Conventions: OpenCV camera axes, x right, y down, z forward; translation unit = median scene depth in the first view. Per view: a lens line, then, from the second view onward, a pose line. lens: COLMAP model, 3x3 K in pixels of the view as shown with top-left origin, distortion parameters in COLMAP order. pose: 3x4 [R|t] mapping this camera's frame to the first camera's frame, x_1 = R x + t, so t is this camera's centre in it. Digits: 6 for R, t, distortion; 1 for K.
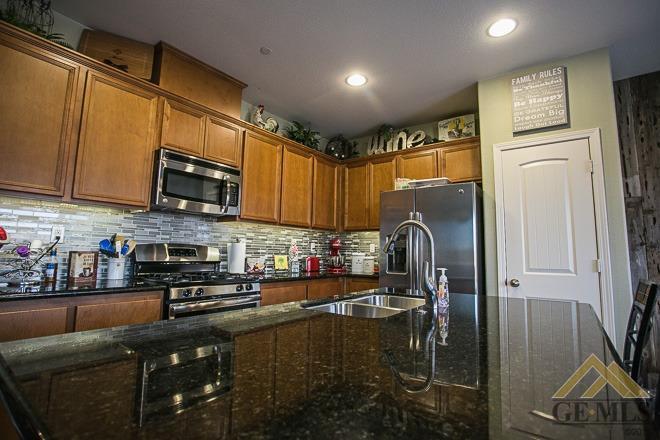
lens RADIAL K [[334.2, 0, 330.6], [0, 334.2, 207.8], [0, 0, 1]] dist [-0.002496, 0.000216]
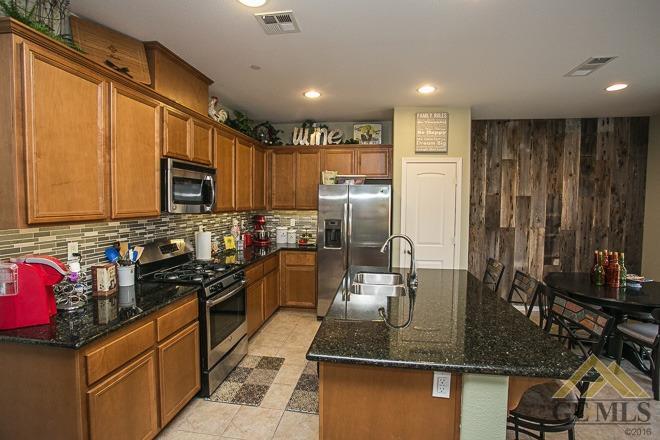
lens RADIAL K [[334.2, 0, 330.6], [0, 334.2, 207.8], [0, 0, 1]] dist [-0.002496, 0.000216]
pose [[0.876661, -0.024773, 0.480470, -0.400201], [-0.057044, 0.986276, 0.154935, -0.150914], [-0.477715, -0.163233, 0.863217, -0.110503]]
